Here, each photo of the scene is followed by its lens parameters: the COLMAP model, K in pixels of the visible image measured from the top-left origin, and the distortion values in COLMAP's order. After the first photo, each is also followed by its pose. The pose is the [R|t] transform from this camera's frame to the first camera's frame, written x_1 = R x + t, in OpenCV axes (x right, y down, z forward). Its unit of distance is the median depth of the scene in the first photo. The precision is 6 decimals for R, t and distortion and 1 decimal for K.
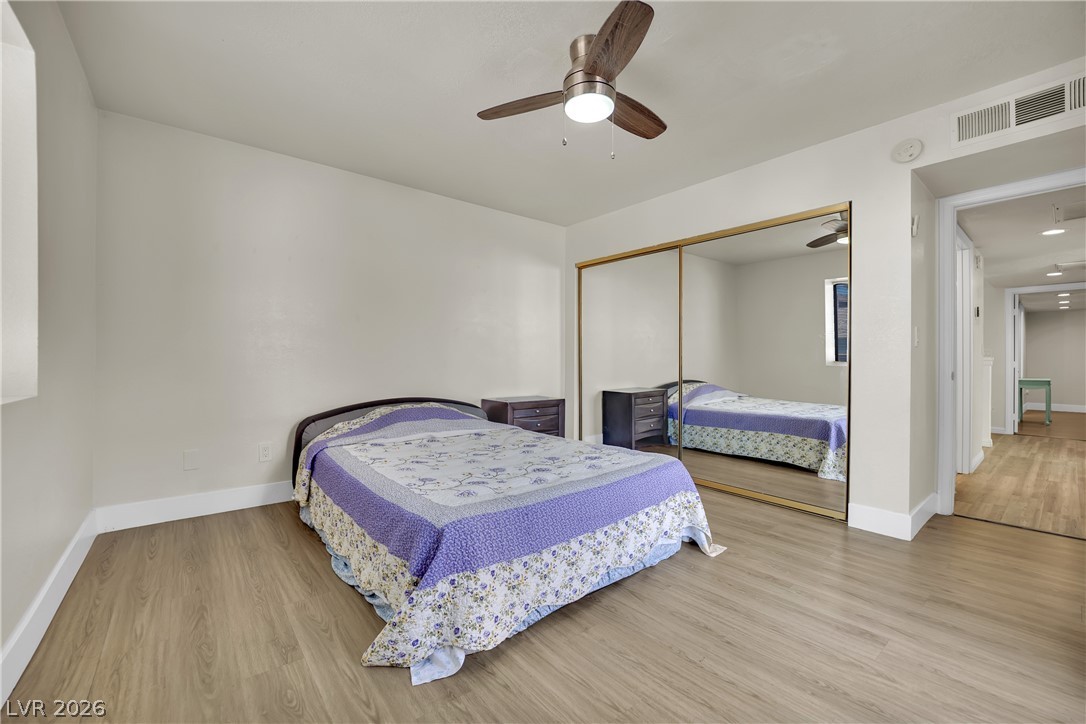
lens RADIAL K [[447.8, 0, 546.6], [0, 447.8, 360.8], [0, 0, 1]] dist [-0.019367, 0.000735]
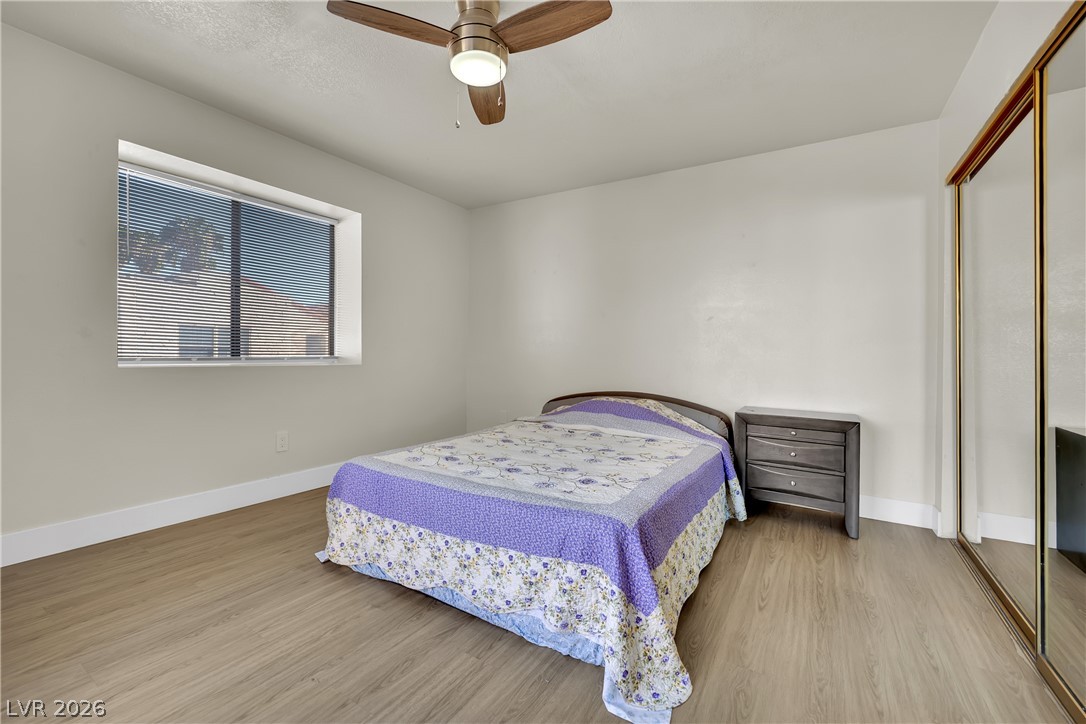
lens RADIAL K [[447.8, 0, 542.0], [0, 447.8, 361.9], [0, 0, 1]] dist [-0.019367, 0.000735]
pose [[0.323763, 0.022066, -0.945881, 1.025067], [-0.020705, 0.999654, 0.016234, 0.004030], [0.945912, 0.014329, 0.324108, 0.880105]]
